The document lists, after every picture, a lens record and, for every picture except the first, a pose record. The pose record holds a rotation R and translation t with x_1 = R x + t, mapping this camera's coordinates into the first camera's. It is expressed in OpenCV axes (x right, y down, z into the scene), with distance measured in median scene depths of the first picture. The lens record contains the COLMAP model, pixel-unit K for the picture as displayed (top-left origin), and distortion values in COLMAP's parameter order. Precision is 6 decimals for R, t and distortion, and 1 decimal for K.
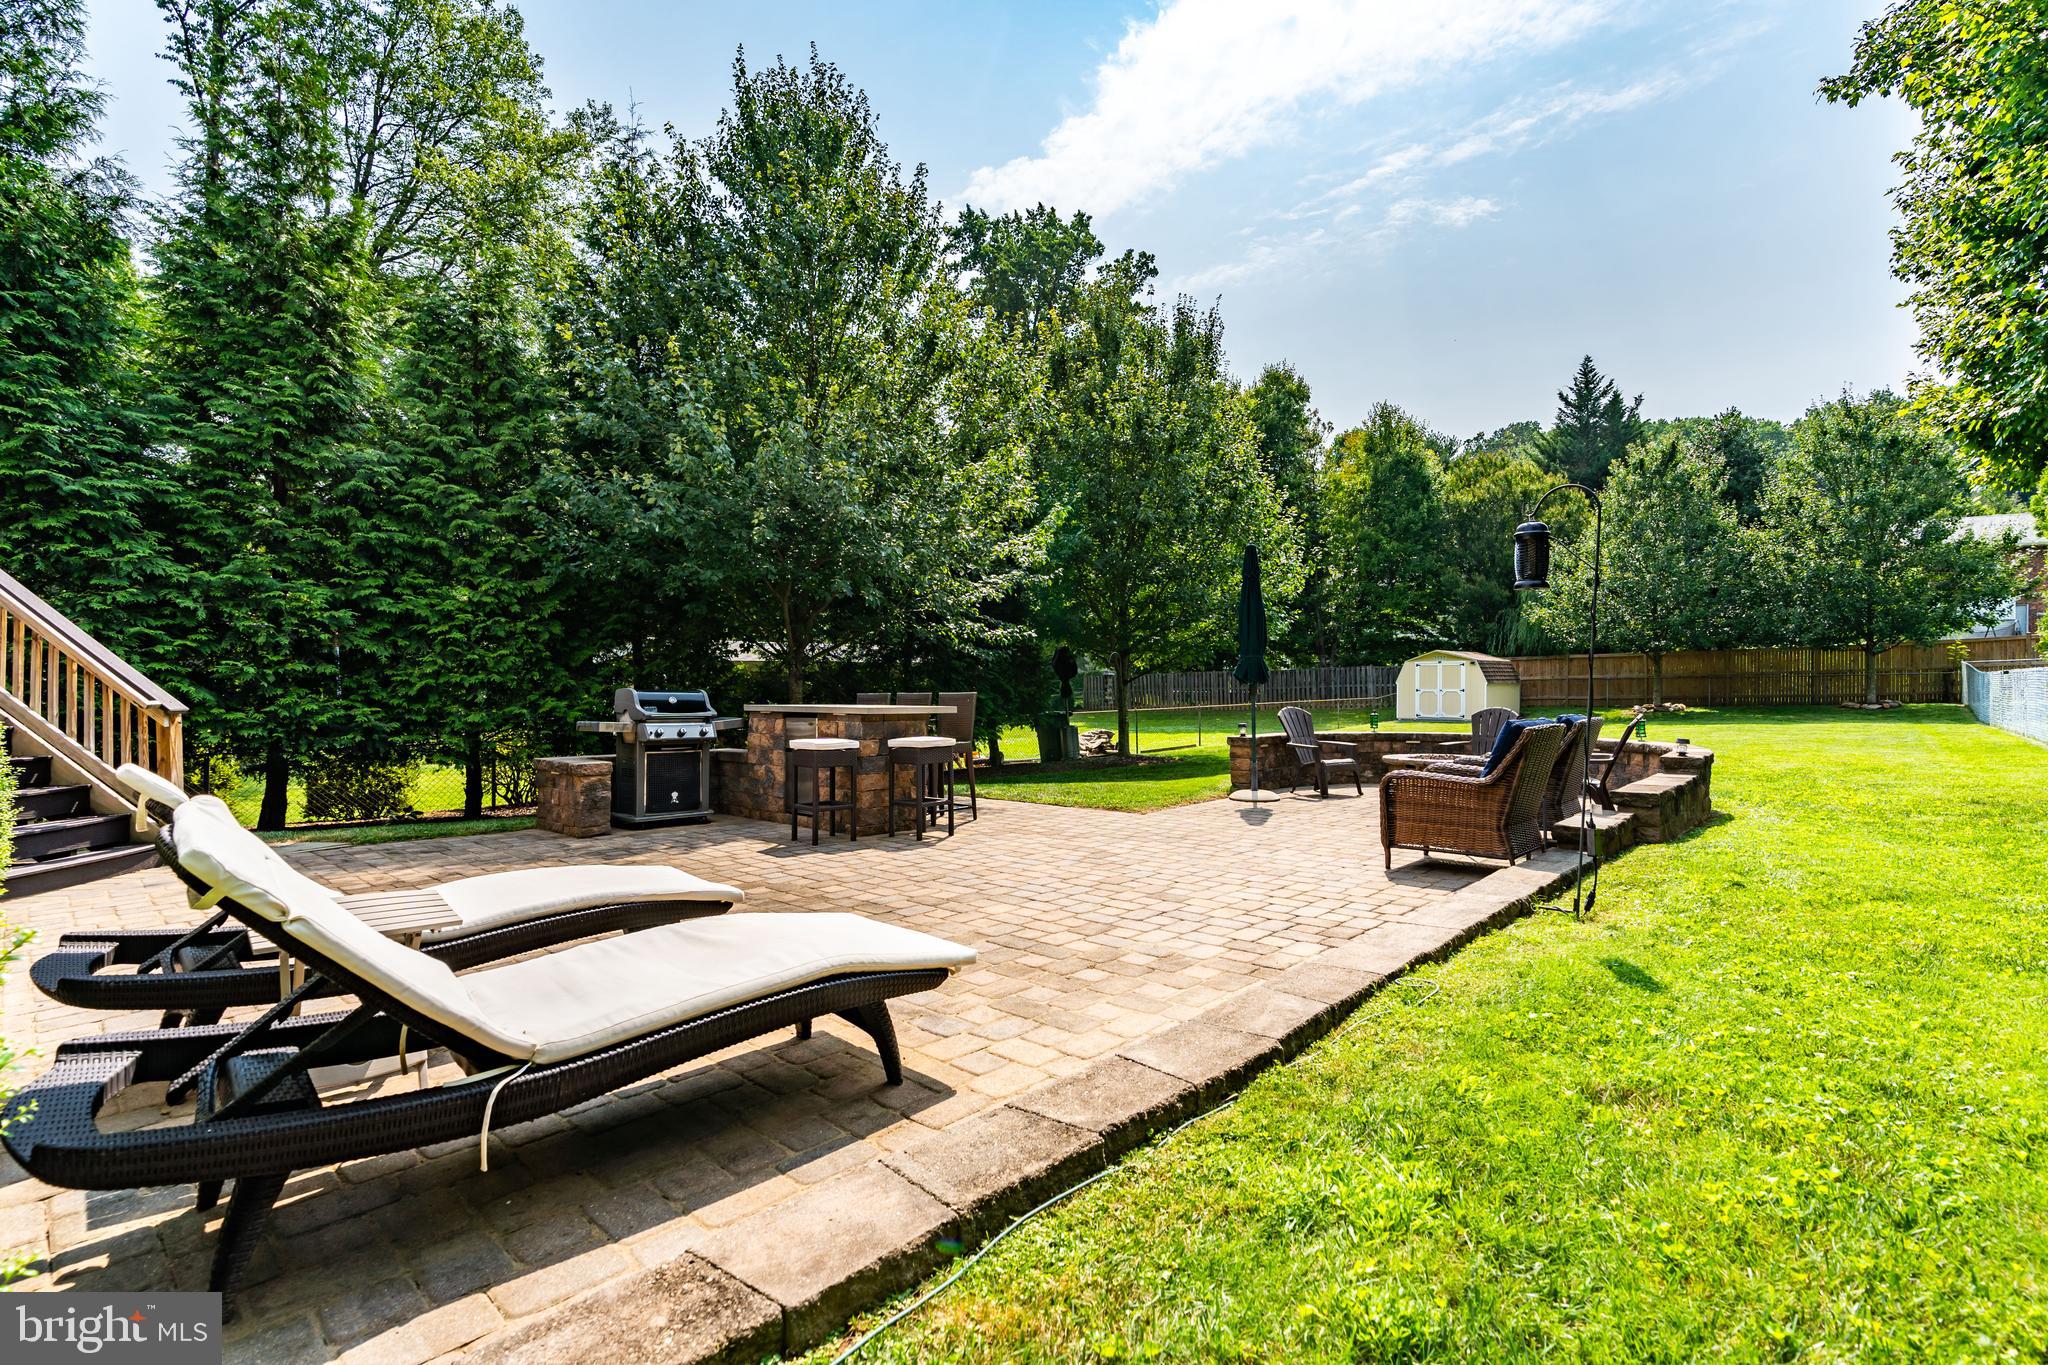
lens RADIAL K [[937.3, 0, 1032.6], [0, 937.3, 686.4], [0, 0, 1]] dist [-0.006687, 0.003845]
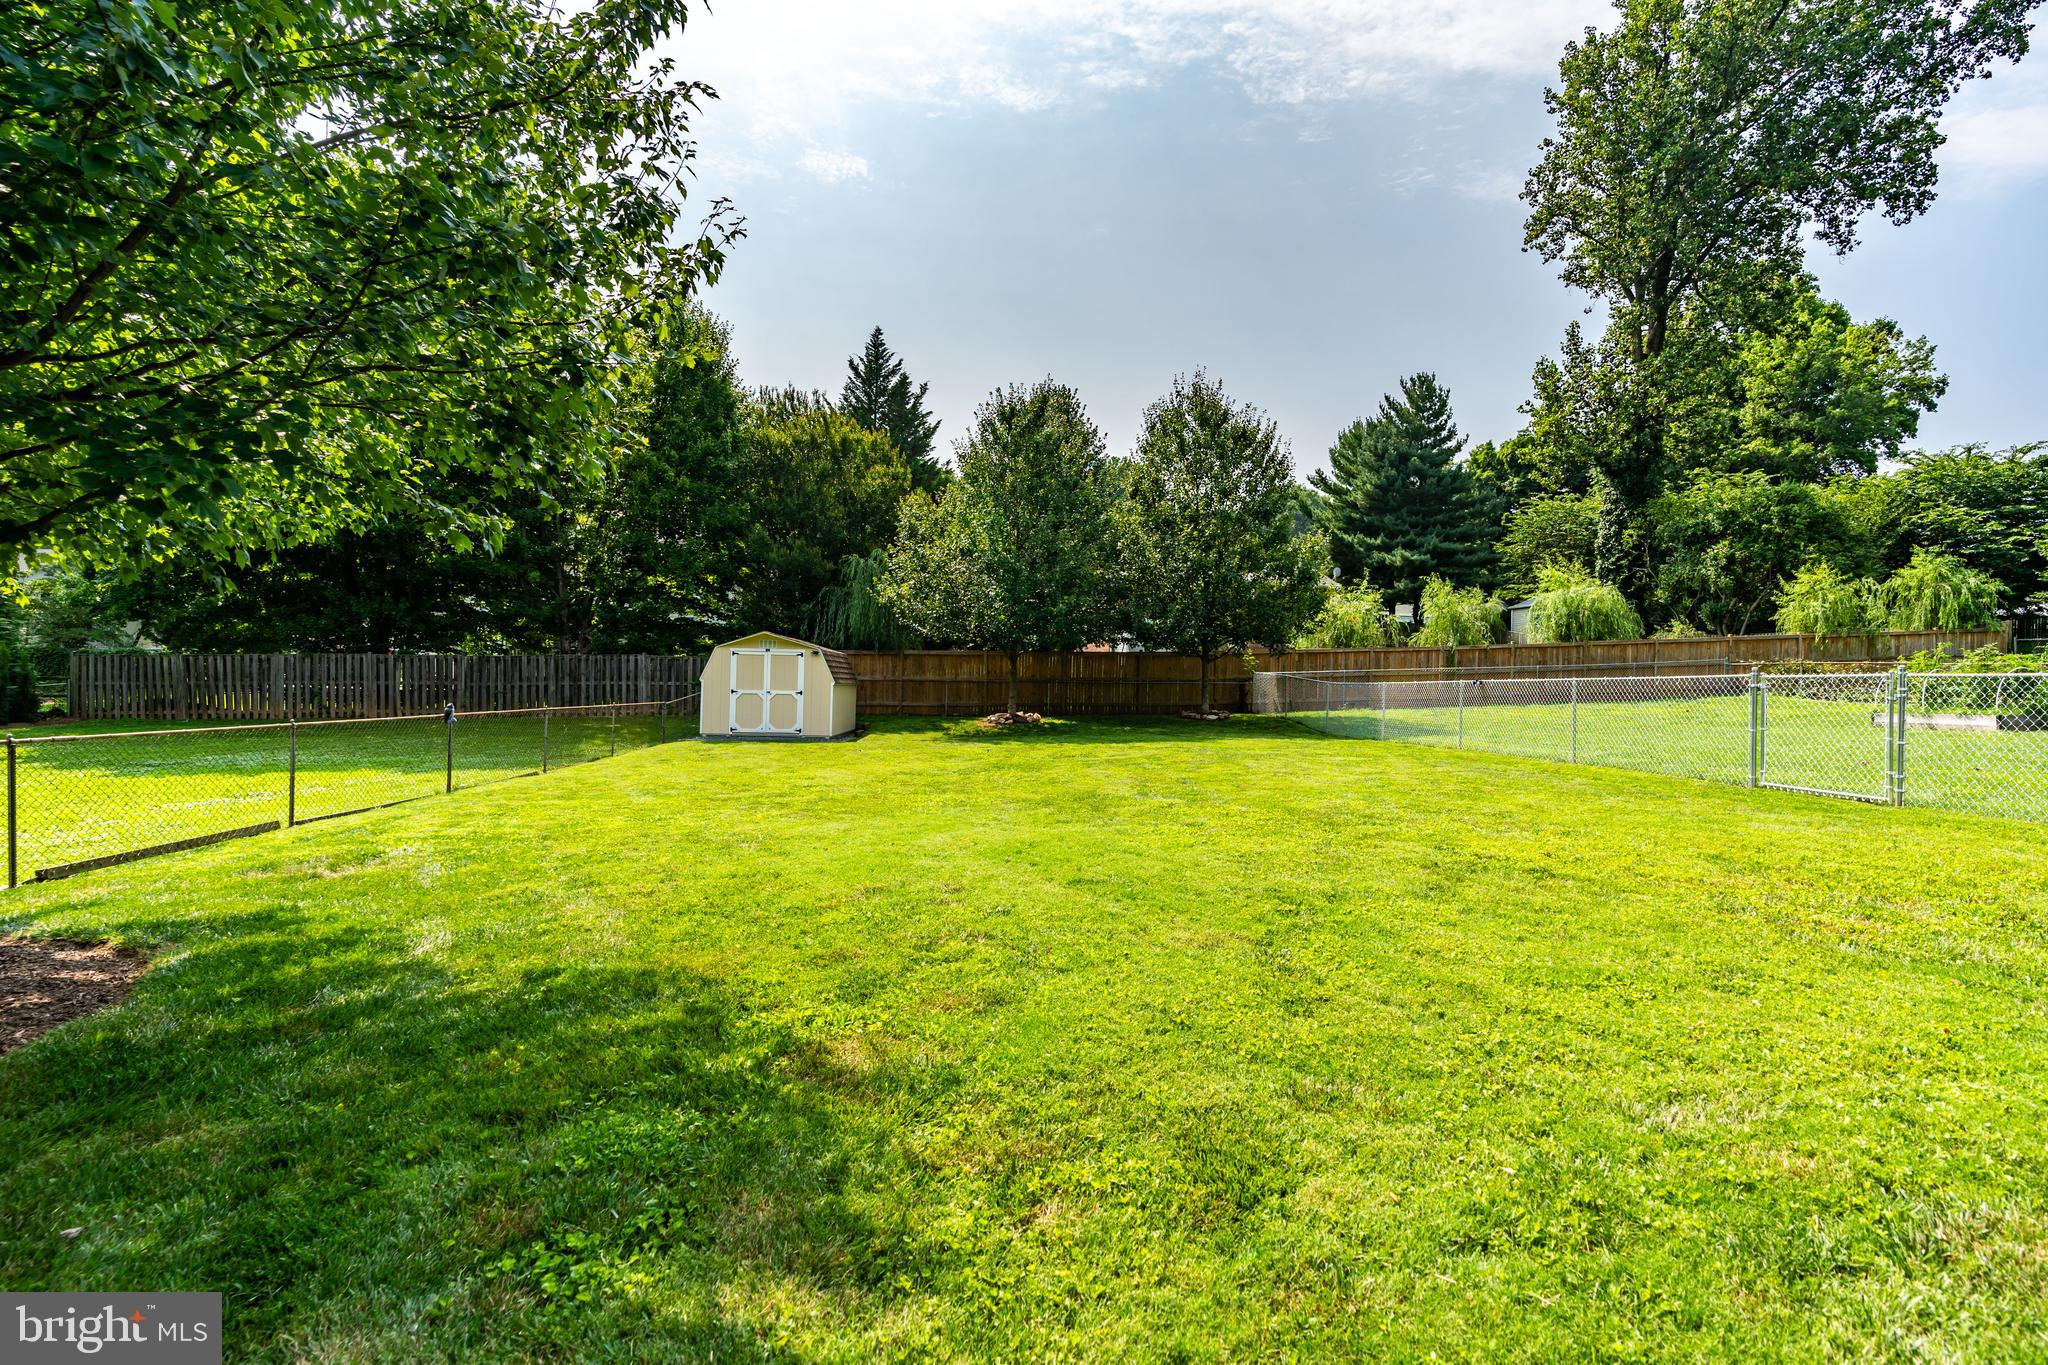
lens RADIAL K [[937.3, 0, 1035.4], [0, 937.3, 687.8], [0, 0, 1]] dist [-0.006687, 0.003845]
pose [[0.697977, 0.023111, 0.715747, 0.072629], [-0.022401, 0.999695, -0.010434, 0.003537], [-0.715770, -0.008751, 0.698282, 0.320127]]
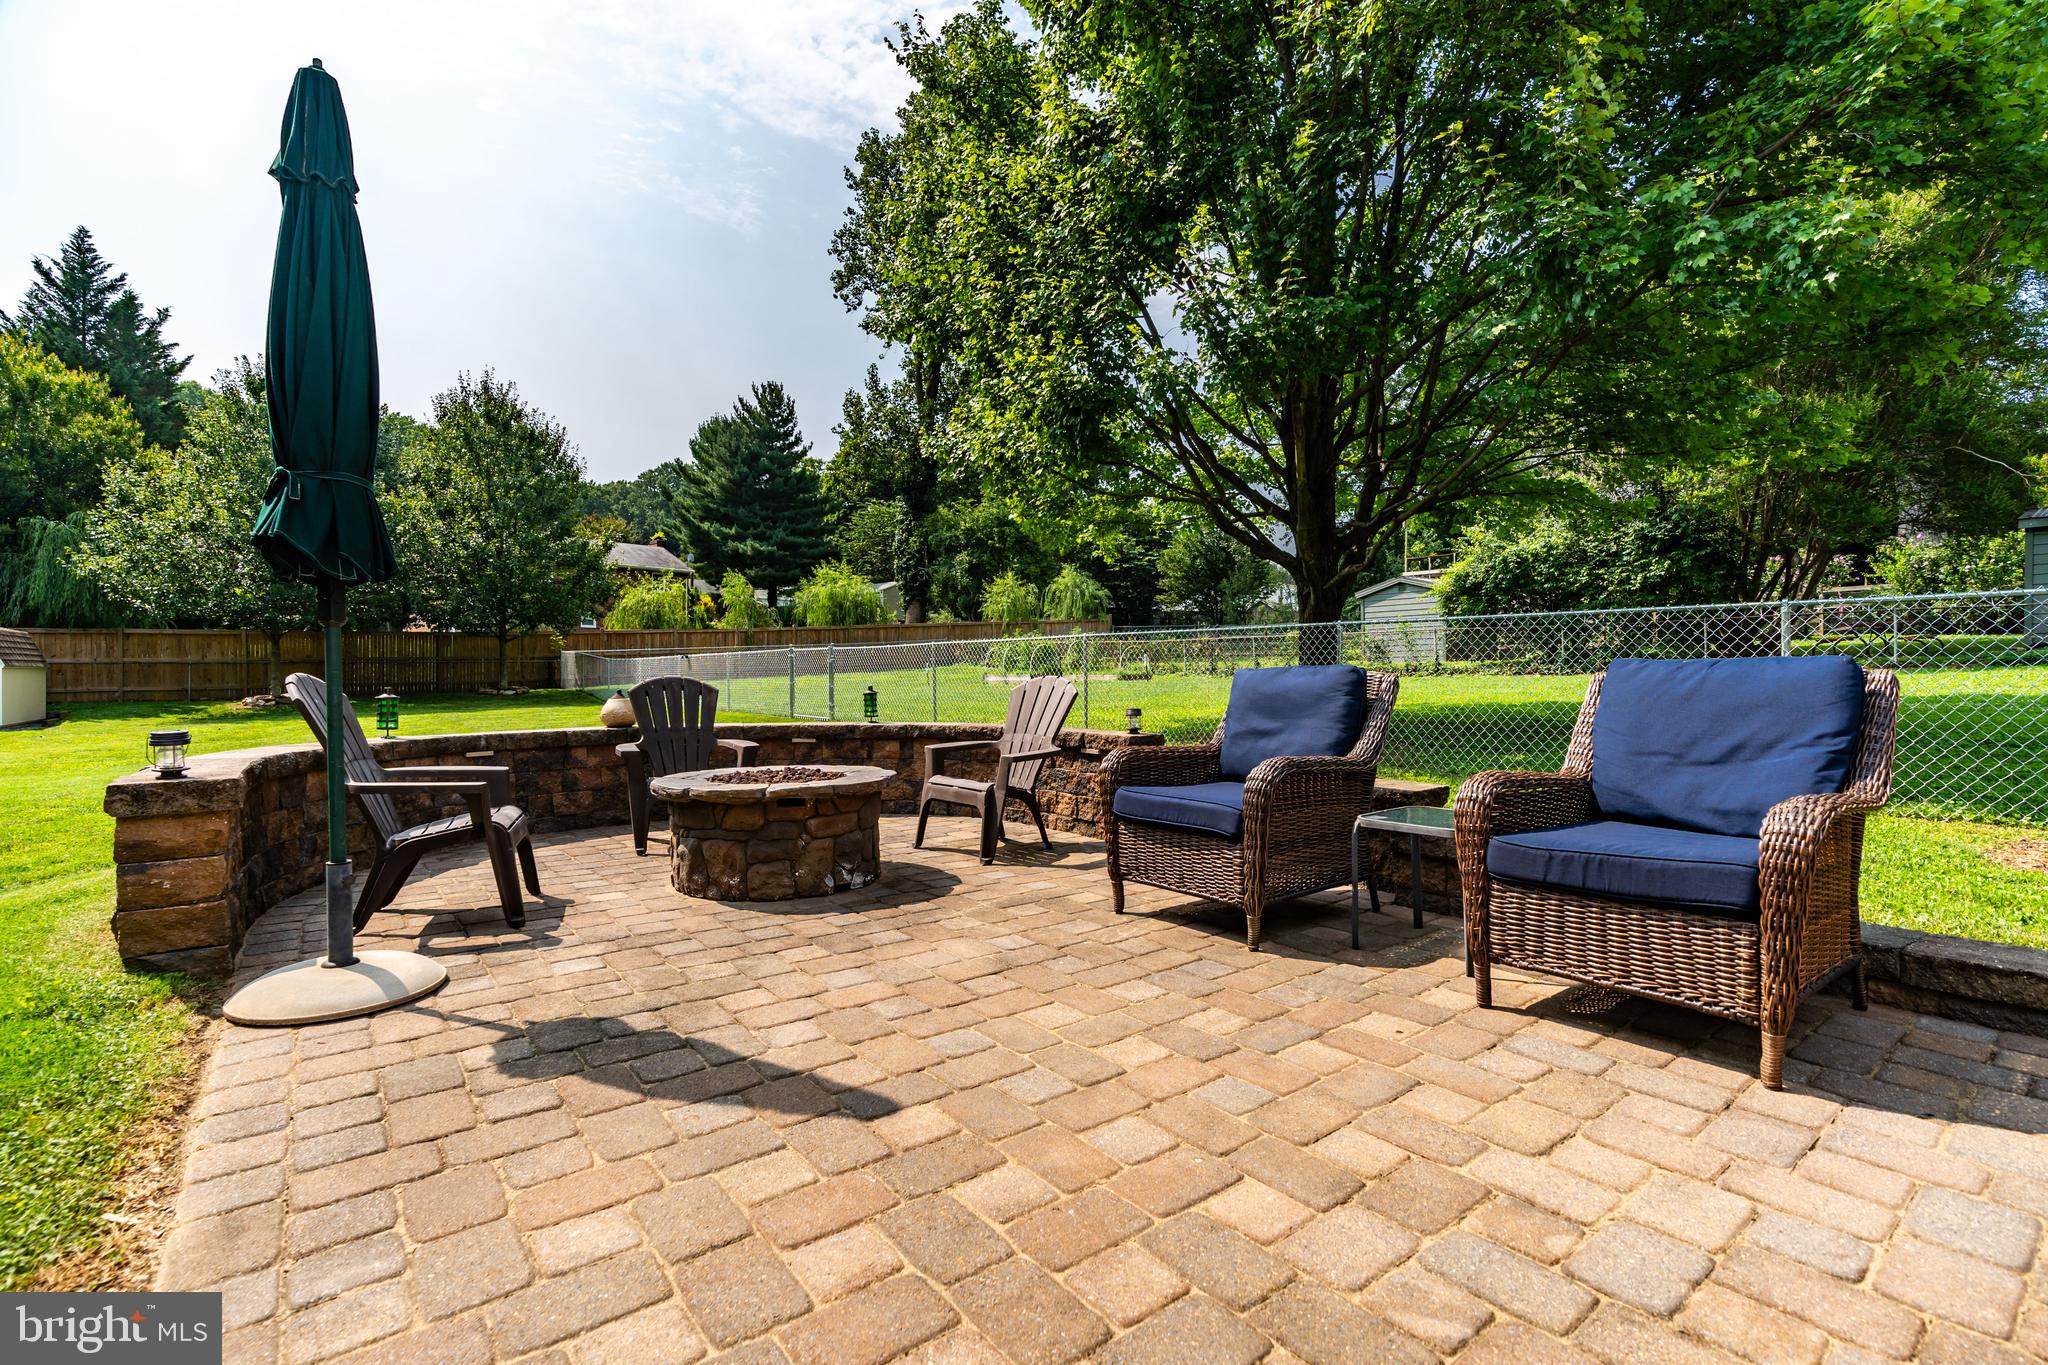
lens RADIAL K [[937.3, 0, 1026.9], [0, 937.3, 682.5], [0, 0, 1]] dist [-0.006687, 0.003845]
pose [[0.173682, 0.000077, 0.984802, -0.000961], [0.003205, 0.999995, -0.000644, 0.008480], [-0.984797, 0.003268, 0.173681, 0.183499]]
